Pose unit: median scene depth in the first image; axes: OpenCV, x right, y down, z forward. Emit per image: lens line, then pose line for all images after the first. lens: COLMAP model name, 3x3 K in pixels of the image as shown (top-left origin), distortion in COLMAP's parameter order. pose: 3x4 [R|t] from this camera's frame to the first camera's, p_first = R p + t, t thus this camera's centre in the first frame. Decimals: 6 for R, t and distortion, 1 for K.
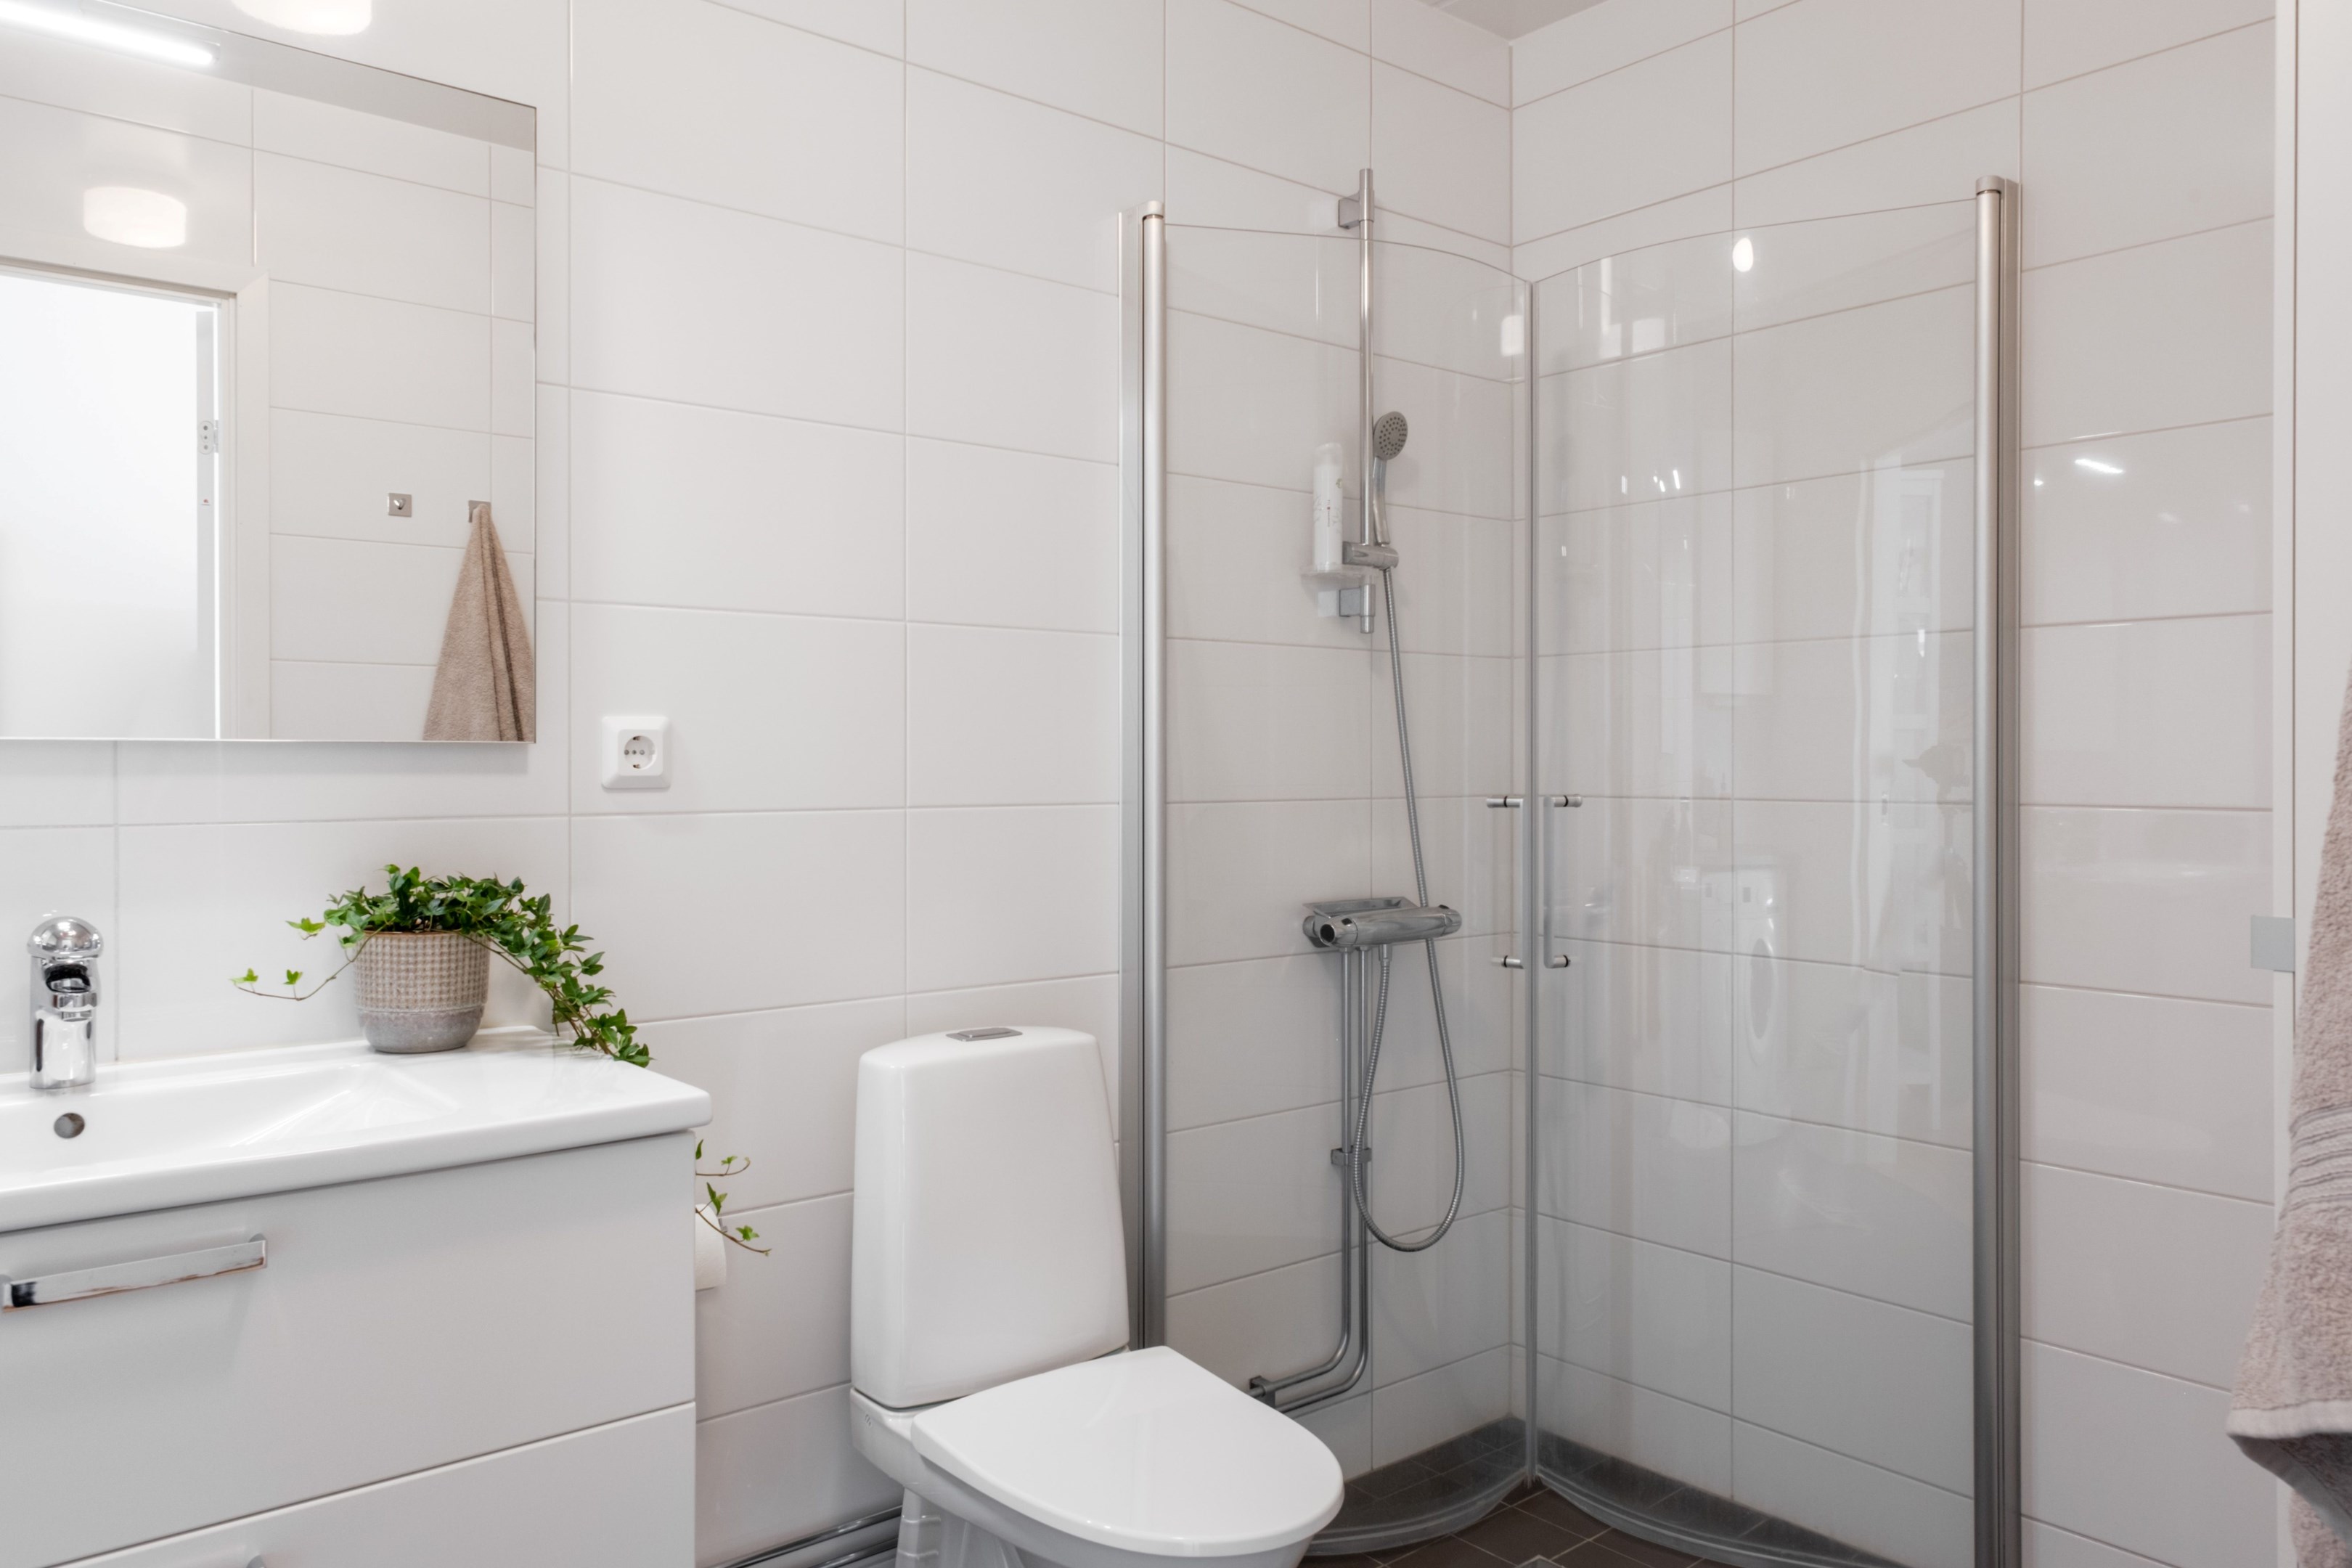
lens RADIAL K [[1659.6, 0, 1166.2], [0, 1659.6, 774.1], [0, 0, 1]] dist [0.004591, 0.006530]
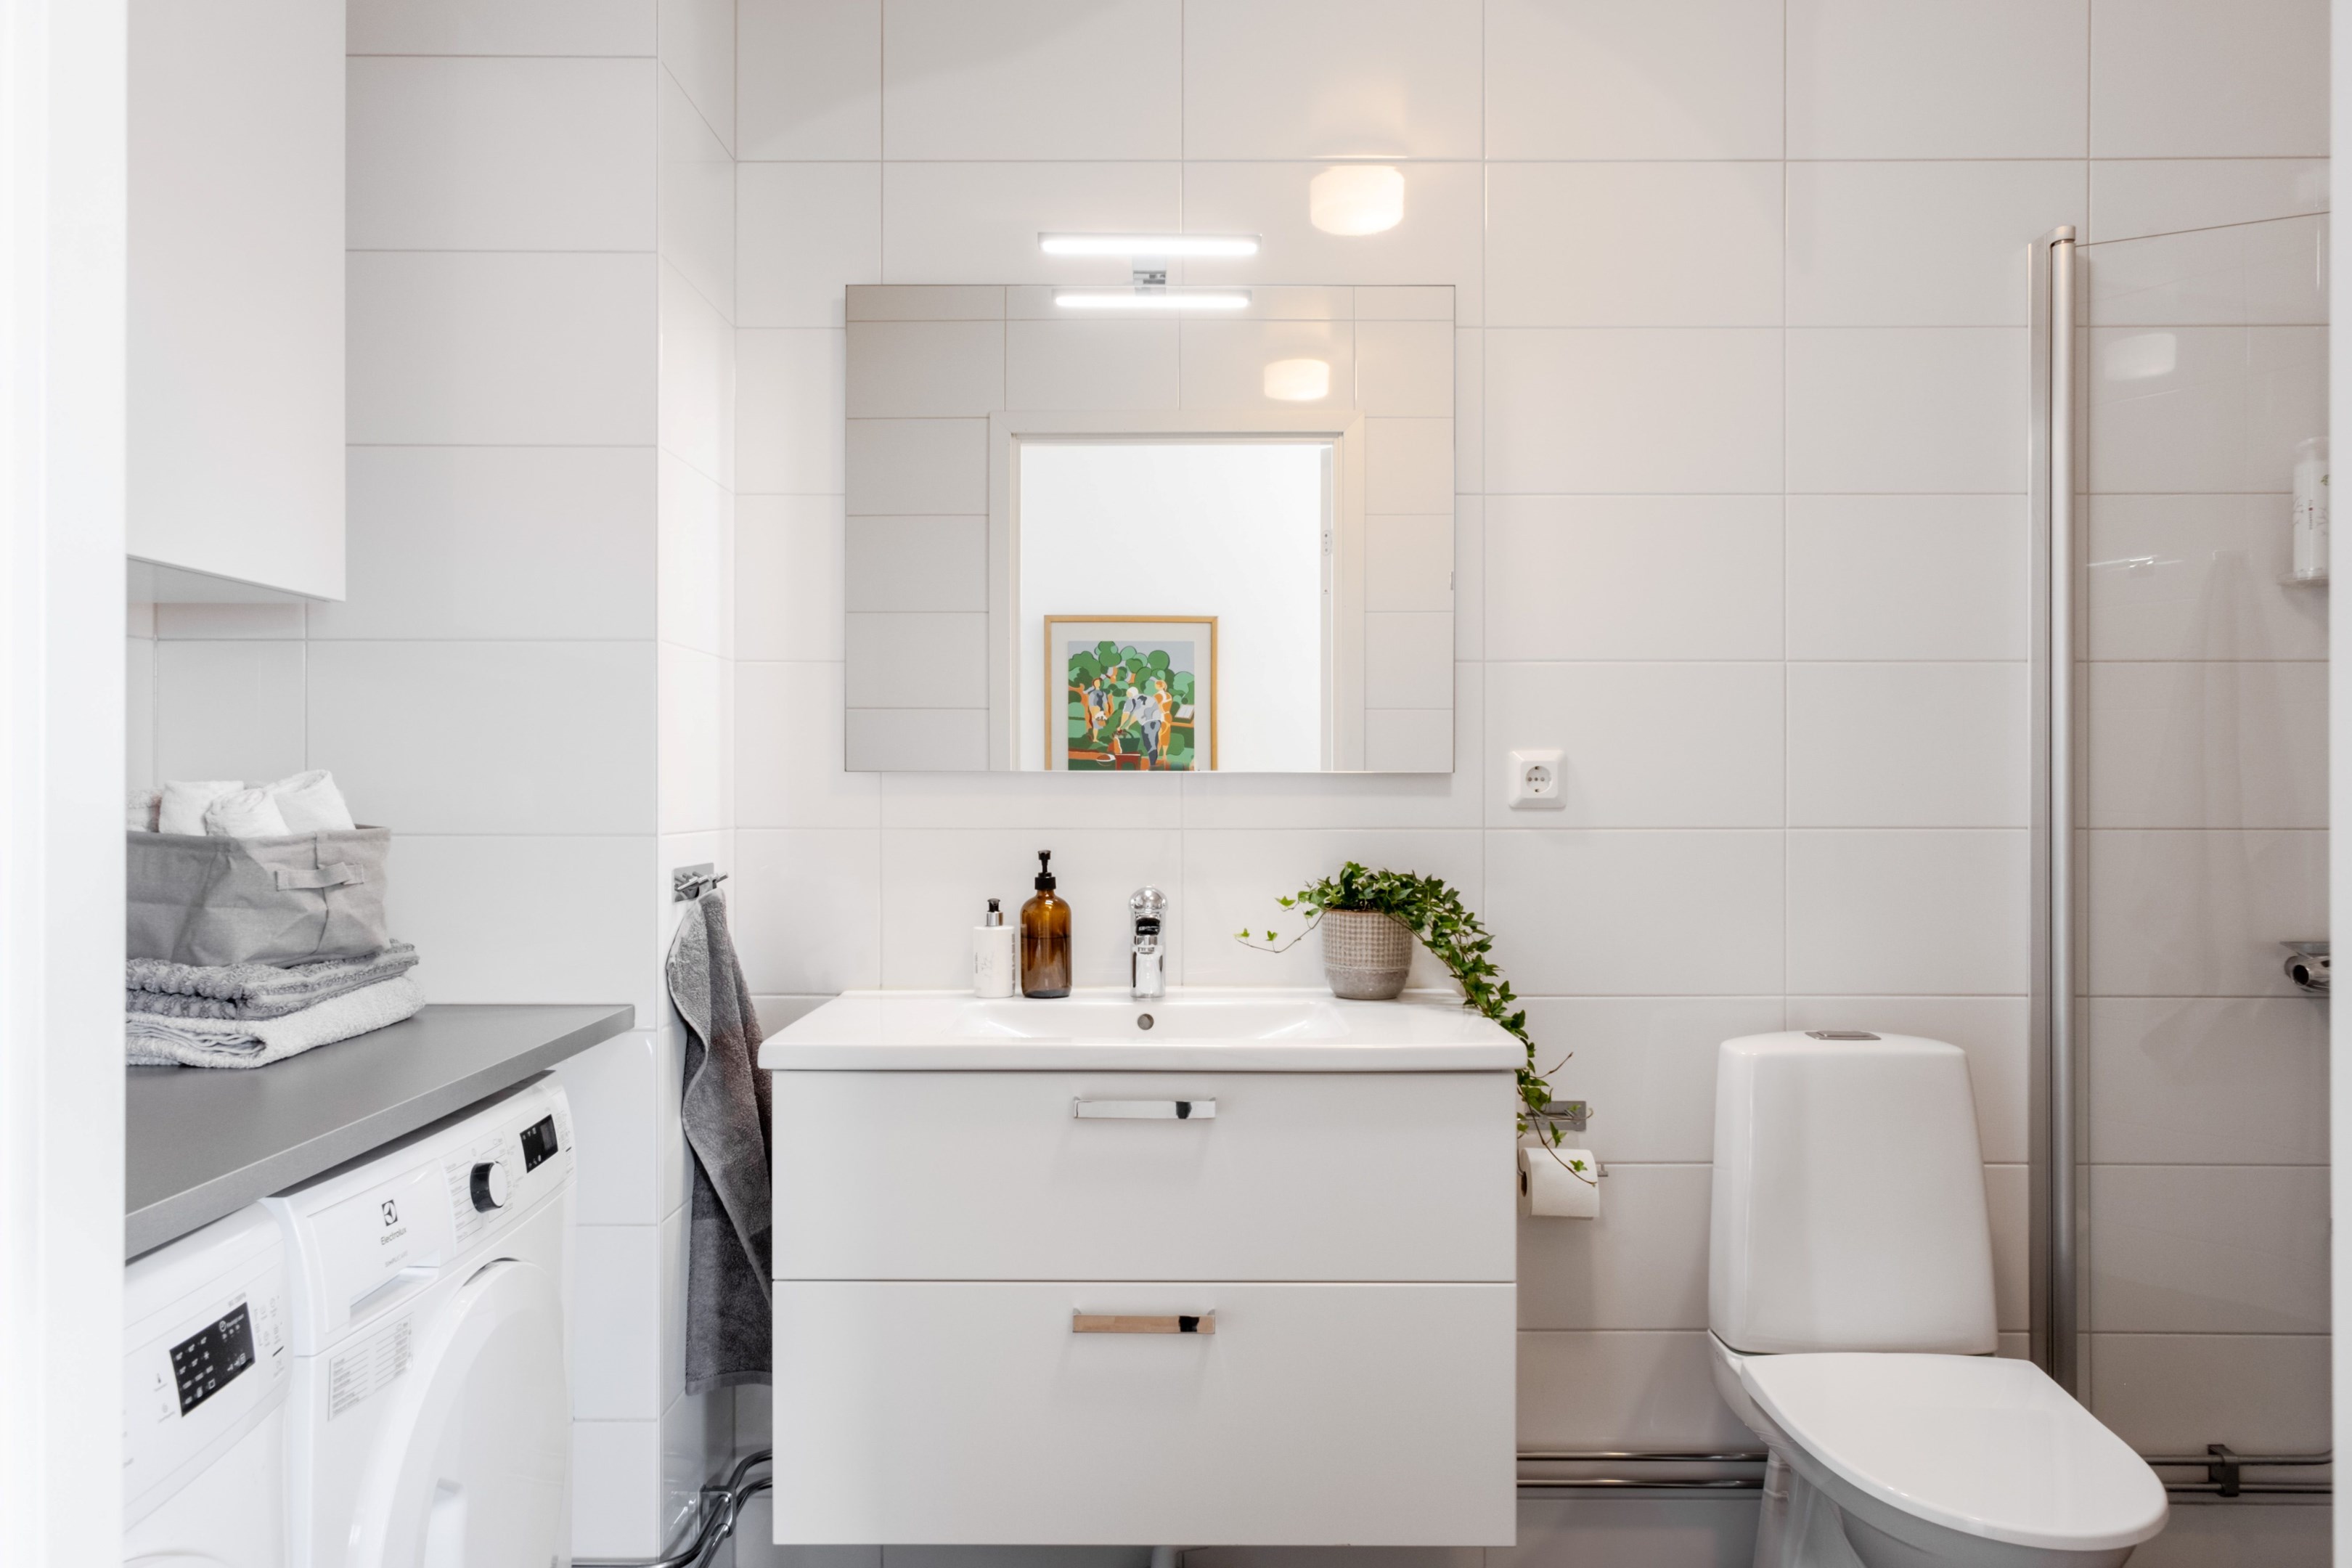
lens RADIAL K [[1659.6, 0, 1185.0], [0, 1659.6, 786.7], [0, 0, 1]] dist [0.004591, 0.006530]
pose [[0.769831, -0.002316, -0.638244, 0.298247], [-0.004572, 0.999948, -0.009143, 0.005447], [0.638232, 0.009957, 0.769780, -0.139928]]
